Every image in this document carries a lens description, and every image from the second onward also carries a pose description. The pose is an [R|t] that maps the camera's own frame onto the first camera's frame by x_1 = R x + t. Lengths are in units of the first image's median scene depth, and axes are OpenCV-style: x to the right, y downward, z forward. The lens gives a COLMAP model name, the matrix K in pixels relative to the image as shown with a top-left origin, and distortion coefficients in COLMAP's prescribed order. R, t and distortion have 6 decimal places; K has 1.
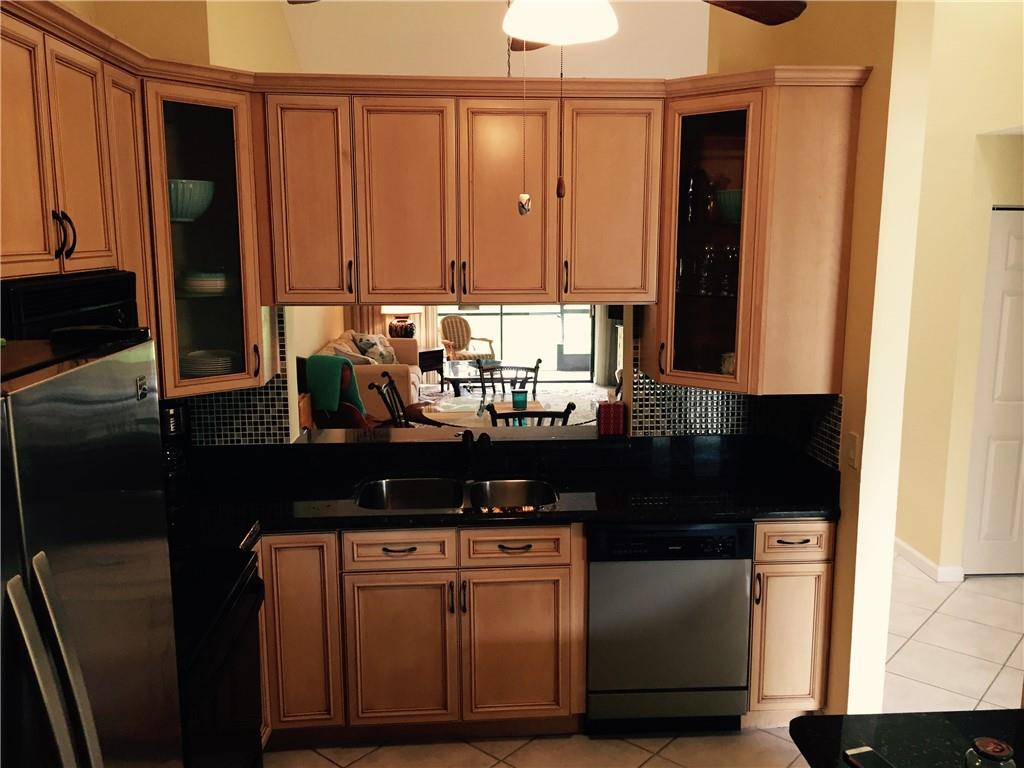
lens RADIAL K [[874.5, 0, 510.7], [0, 874.5, 378.3], [0, 0, 1]] dist [0.060140, -0.091437]
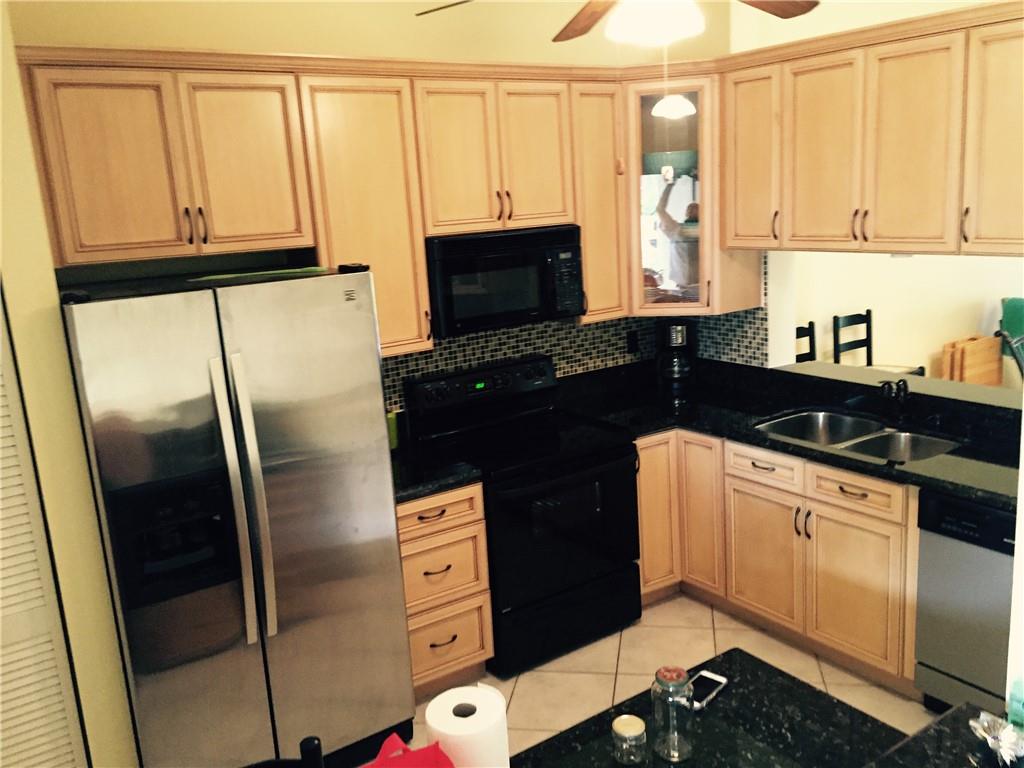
lens RADIAL K [[874.5, 0, 511.9], [0, 874.5, 386.6], [0, 0, 1]] dist [0.060140, -0.091437]
pose [[0.512976, 0.160936, -0.843182, 0.641891], [-0.081456, 0.986962, 0.138823, -0.040344], [0.854530, -0.002531, 0.519396, 0.117349]]
